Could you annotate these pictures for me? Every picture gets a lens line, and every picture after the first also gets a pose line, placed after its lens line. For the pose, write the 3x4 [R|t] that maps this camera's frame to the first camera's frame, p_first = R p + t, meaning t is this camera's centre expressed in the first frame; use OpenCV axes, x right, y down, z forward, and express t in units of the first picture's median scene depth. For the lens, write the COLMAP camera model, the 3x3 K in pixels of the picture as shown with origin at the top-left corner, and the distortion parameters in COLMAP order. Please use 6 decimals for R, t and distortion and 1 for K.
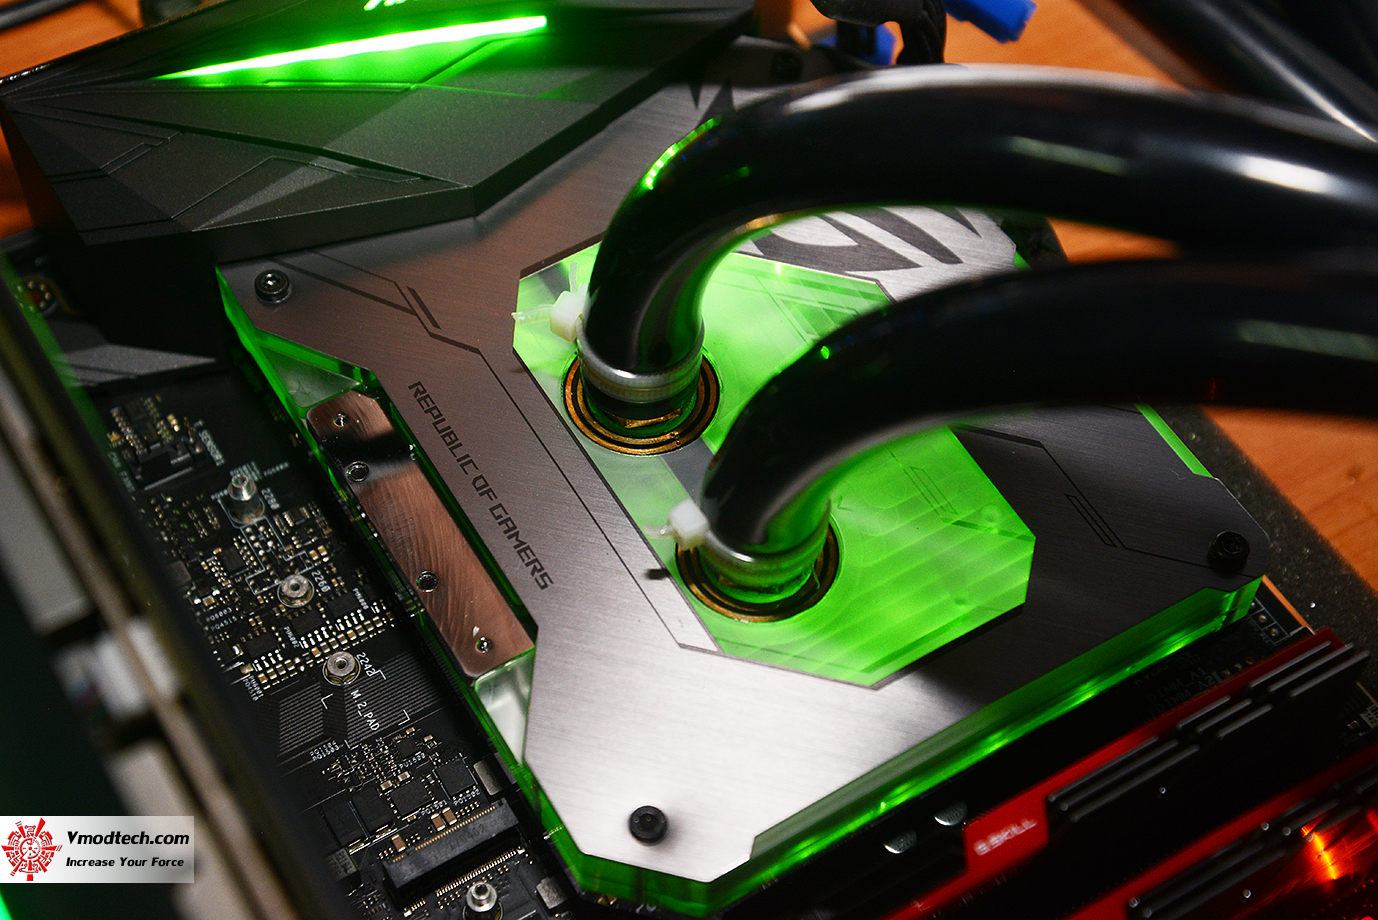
lens RADIAL K [[2213.4, 0, 689.0], [0, 2213.4, 460.0], [0, 0, 1]] dist [0.231948, 0.088778]
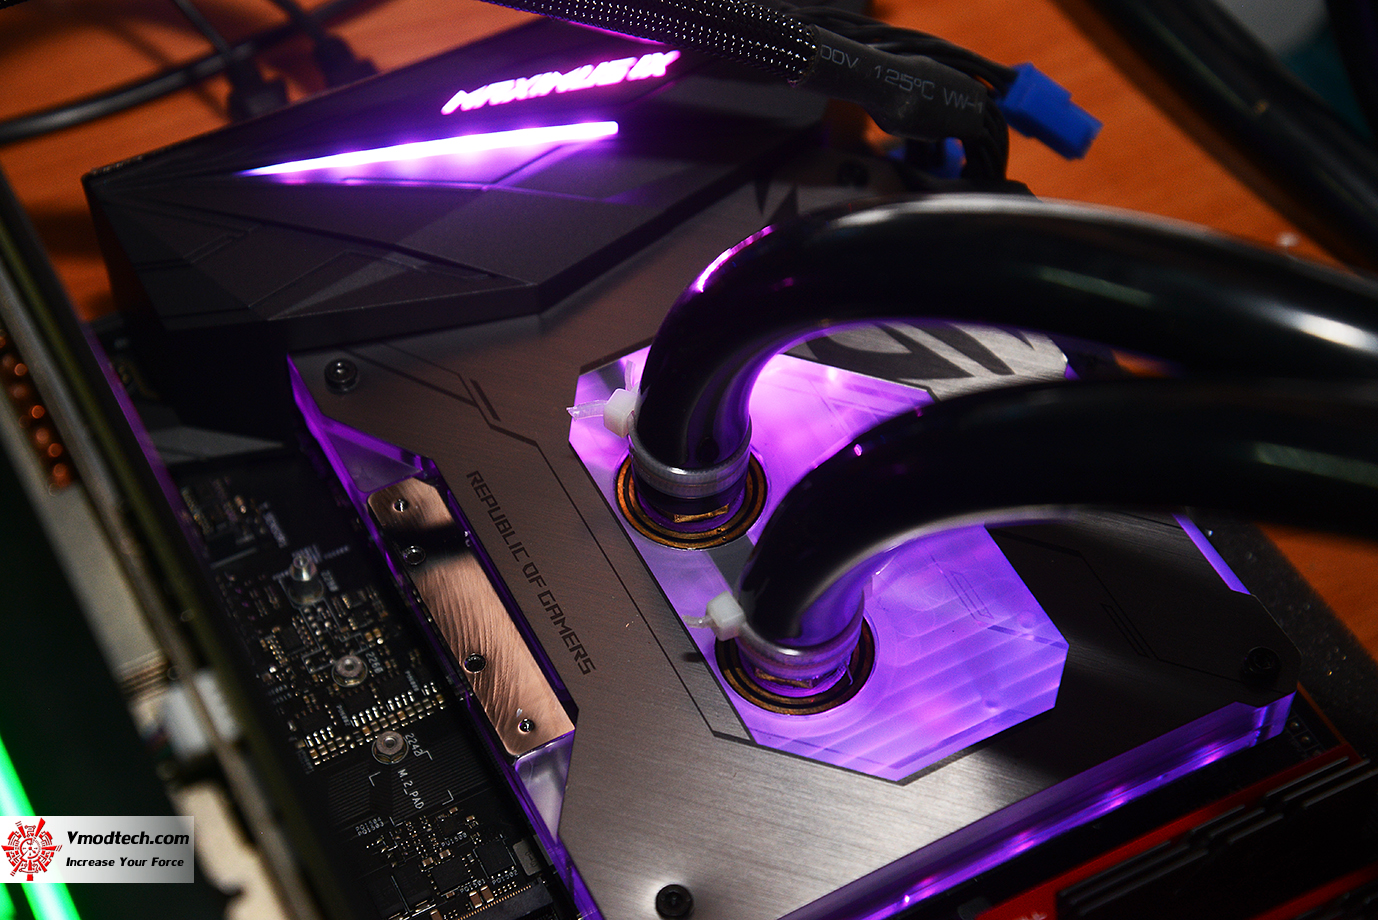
lens RADIAL K [[2540.1, 0, 684.8], [0, 2540.1, 459.4], [0, 0, 1]] dist [0.335559, 0.088454]
pose [[0.998052, 0.035444, -0.051334, 0.035260], [-0.037982, 0.998060, -0.049333, 0.014034], [0.049486, 0.051187, 0.997462, -0.175320]]
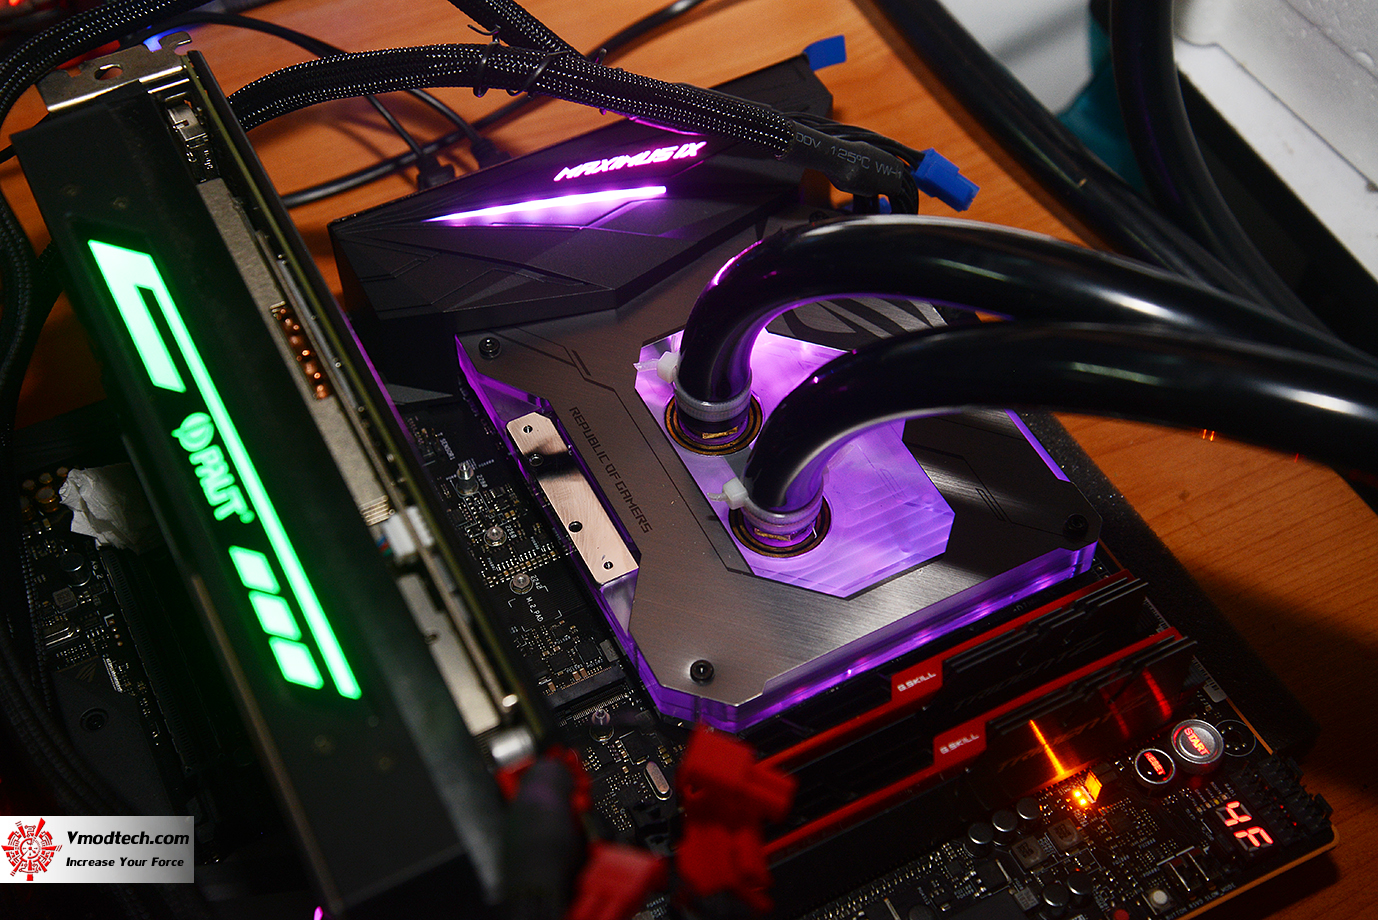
lens RADIAL K [[1779.3, 0, 685.0], [0, 1779.3, 458.2], [0, 0, 1]] dist [0.146007, 0.021124]
pose [[0.997012, 0.033862, -0.069430, 0.047540], [-0.037790, 0.997712, -0.056065, 0.070393], [0.067373, 0.058521, 0.996010, -0.274295]]
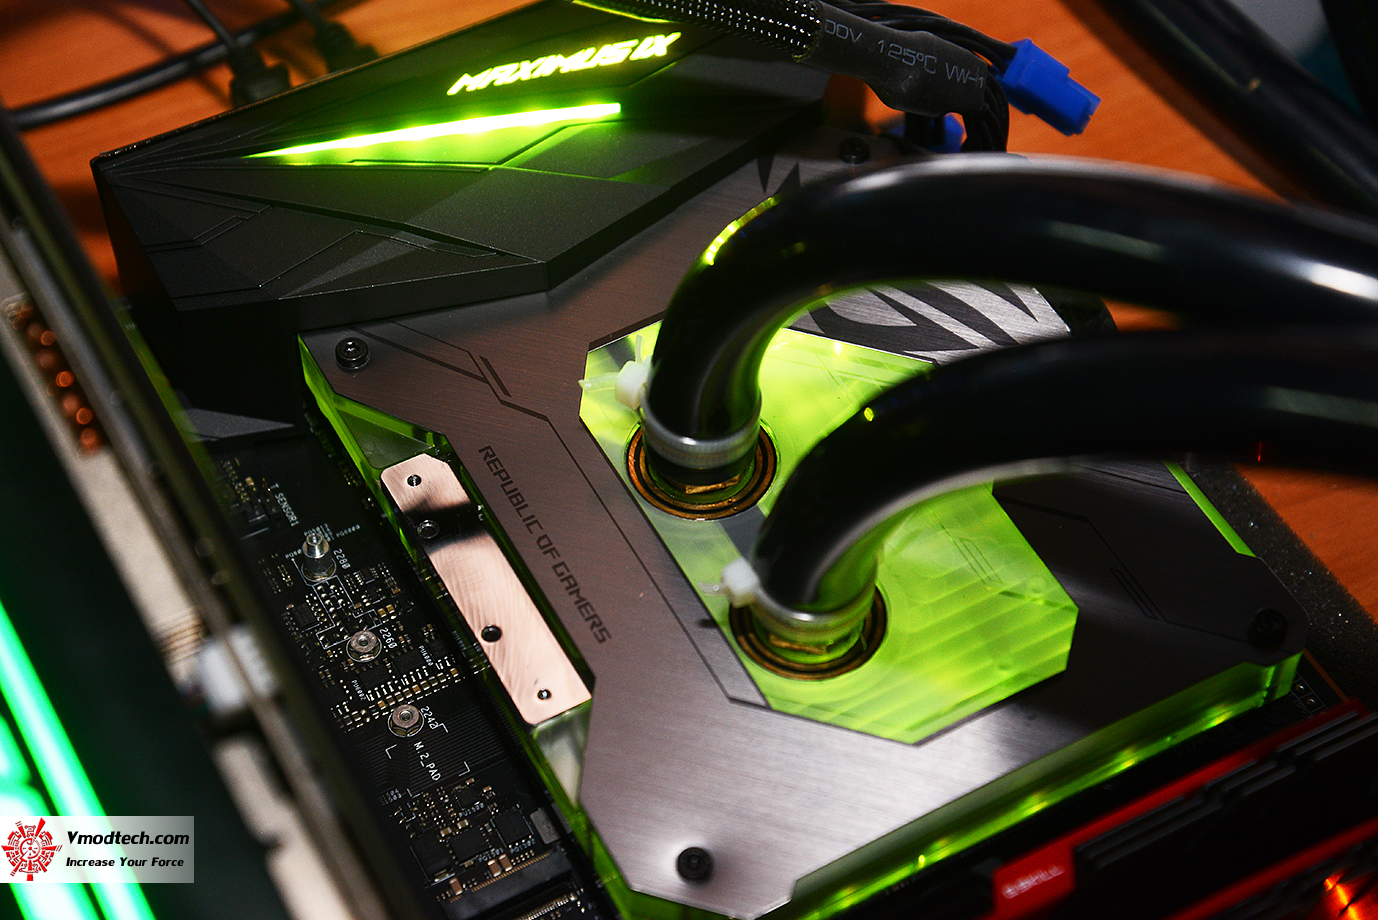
lens RADIAL K [[2540.1, 0, 684.8], [0, 2540.1, 459.4], [0, 0, 1]] dist [0.335559, 0.088454]
pose [[0.998939, 0.023678, -0.039512, 0.017577], [-0.025915, 0.998033, -0.057091, 0.036572], [0.038083, 0.058054, 0.997587, -0.186195]]
